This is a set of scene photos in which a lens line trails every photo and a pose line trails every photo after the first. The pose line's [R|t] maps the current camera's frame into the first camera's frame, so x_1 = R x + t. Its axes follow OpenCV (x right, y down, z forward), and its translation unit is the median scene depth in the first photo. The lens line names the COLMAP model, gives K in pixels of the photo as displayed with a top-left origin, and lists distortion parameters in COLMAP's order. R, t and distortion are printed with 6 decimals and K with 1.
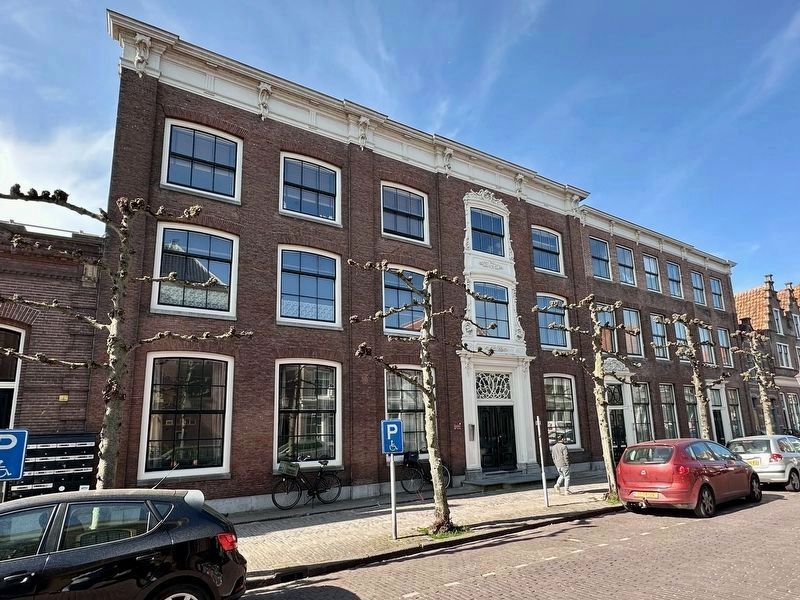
lens RADIAL K [[417.8, 0, 400.8], [0, 417.8, 300.2], [0, 0, 1]] dist [0.001550, 0.000030]
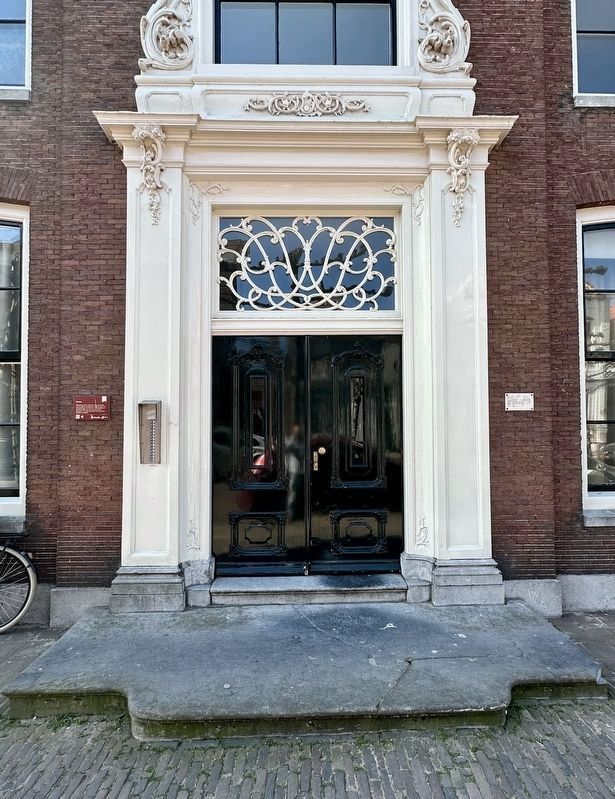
lens RADIAL K [[369.0, 0, 306.8], [0, 369.0, 400.5], [0, 0, 1]] dist [-0.017336, -0.000585]
pose [[0.884439, -0.006049, -0.466616, 0.324780], [0.125834, 0.965968, 0.225988, 0.233816], [0.449369, -0.258589, 0.855101, 0.773257]]
